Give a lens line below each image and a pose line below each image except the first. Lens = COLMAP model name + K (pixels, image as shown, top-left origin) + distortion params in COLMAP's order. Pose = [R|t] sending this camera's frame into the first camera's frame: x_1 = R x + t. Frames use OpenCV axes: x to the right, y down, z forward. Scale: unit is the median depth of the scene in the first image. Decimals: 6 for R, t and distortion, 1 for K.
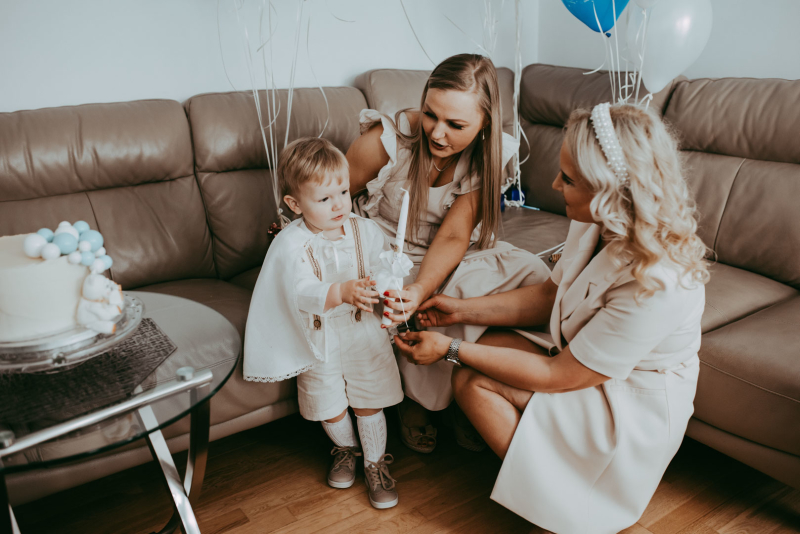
lens RADIAL K [[759.0, 0, 399.2], [0, 759.0, 261.6], [0, 0, 1]] dist [-0.025418, 0.000000]
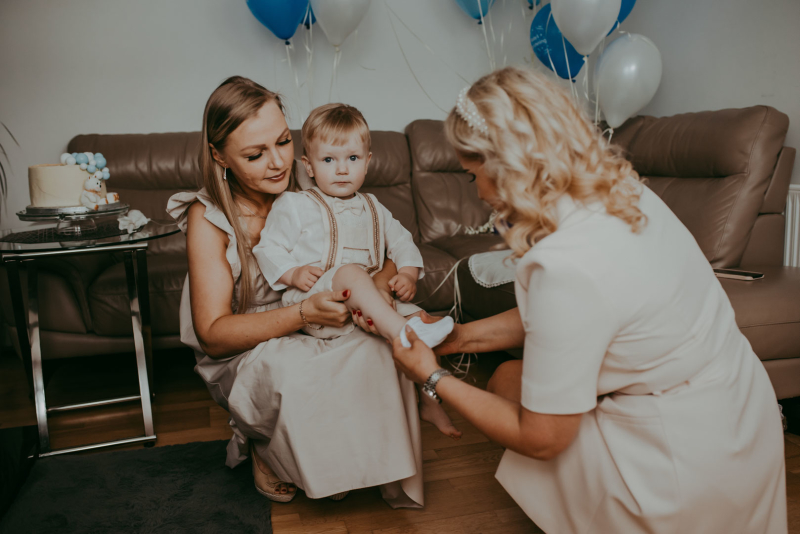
lens RADIAL K [[759.0, 0, 404.2], [0, 759.0, 264.6], [0, 0, 1]] dist [-0.025418, 0.000000]
pose [[0.944641, 0.056179, -0.323260, 0.447536], [-0.104992, 0.985185, -0.135597, 0.197857], [0.310853, 0.162030, 0.936545, -0.198953]]
